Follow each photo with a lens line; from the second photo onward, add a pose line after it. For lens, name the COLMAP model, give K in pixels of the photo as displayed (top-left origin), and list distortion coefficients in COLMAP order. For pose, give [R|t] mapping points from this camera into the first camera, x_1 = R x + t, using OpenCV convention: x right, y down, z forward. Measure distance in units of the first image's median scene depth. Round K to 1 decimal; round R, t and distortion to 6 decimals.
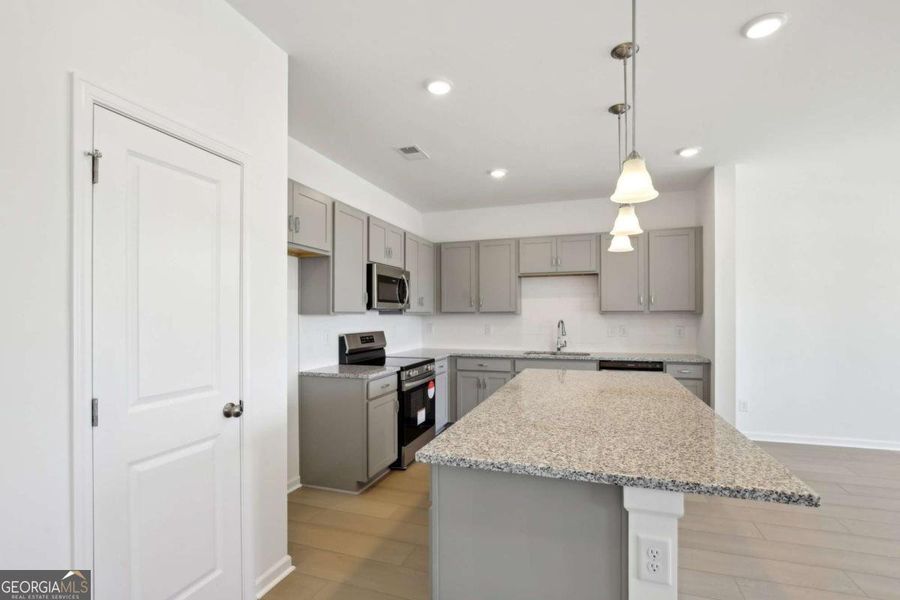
lens RADIAL K [[422.7, 0, 450.9], [0, 422.7, 311.3], [0, 0, 1]] dist [-0.015200, 0.000437]
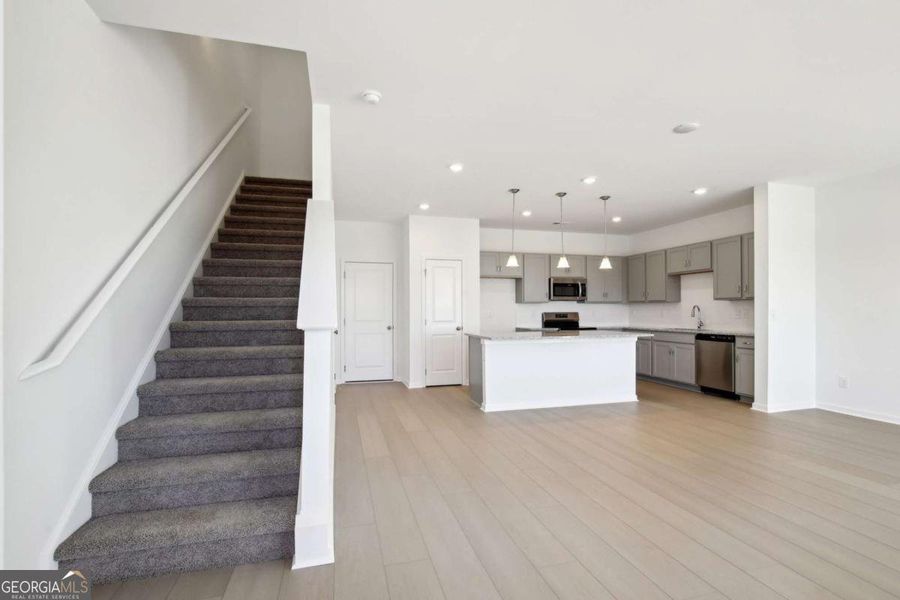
lens RADIAL K [[422.7, 0, 450.9], [0, 422.7, 311.3], [0, 0, 1]] dist [-0.015200, 0.000437]
pose [[0.562158, 0.001726, -0.827028, 1.055090], [0.007257, 0.999949, 0.007020, 0.026499], [0.826998, -0.009948, 0.562117, -0.471379]]
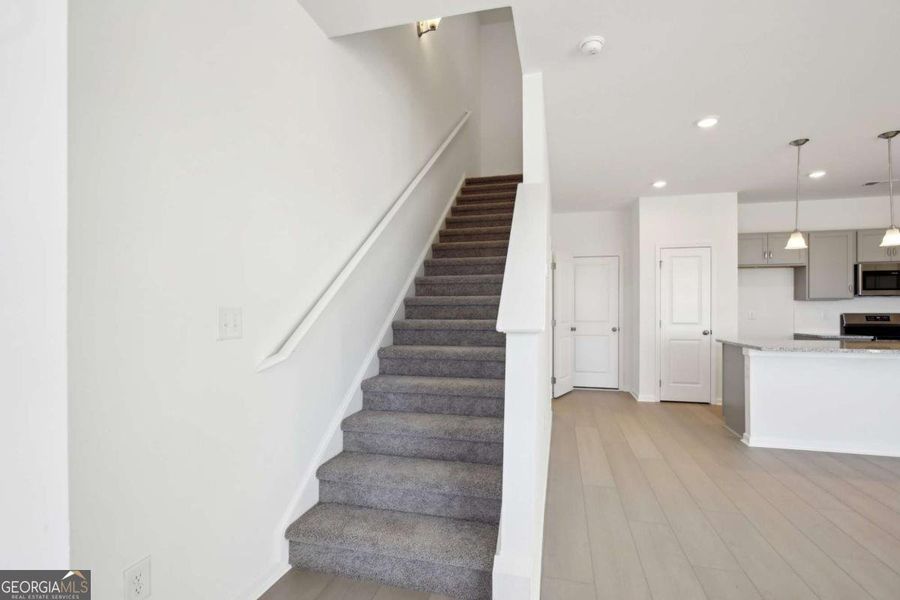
lens RADIAL K [[422.7, 0, 450.9], [0, 422.7, 311.3], [0, 0, 1]] dist [-0.015200, 0.000437]
pose [[0.082943, 0.004725, -0.996543, 0.946769], [0.006102, 0.999968, 0.005250, 0.027337], [0.996536, -0.006517, 0.082912, -0.420594]]
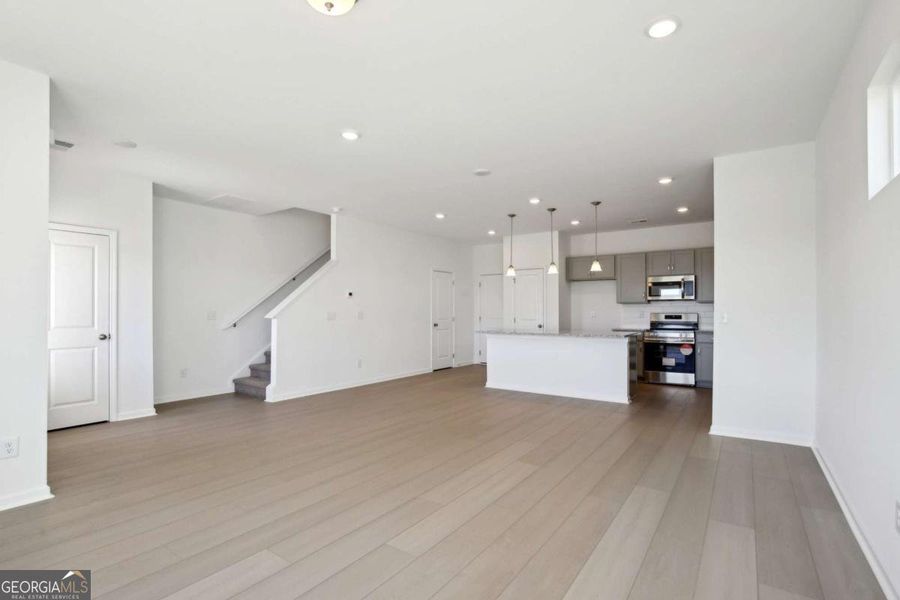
lens RADIAL K [[415.9, 0, 450.0], [0, 415.9, 300.0], [0, 0, 1]] dist [0.013590, 0.000101]
pose [[-0.280785, -0.022548, -0.959506, 1.648378], [0.007320, 0.999645, -0.025633, 0.031589], [0.959743, -0.014220, -0.280521, 0.565371]]
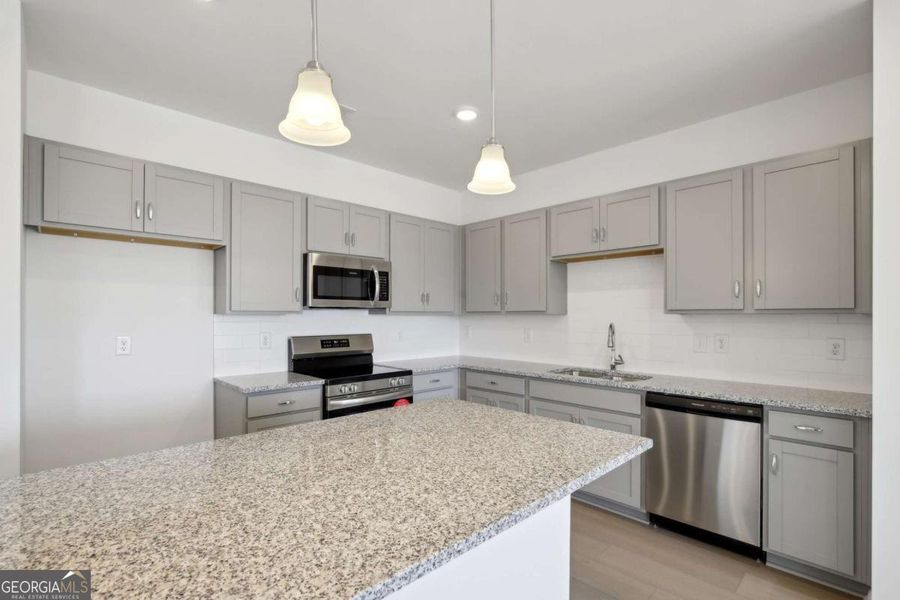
lens RADIAL K [[422.7, 0, 450.9], [0, 422.7, 311.3], [0, 0, 1]] dist [-0.015200, 0.000437]
pose [[0.887040, -0.000483, -0.461692, 0.383688], [-0.000654, 0.999997, -0.002303, 0.003668], [0.461692, 0.002345, 0.887037, 0.336102]]
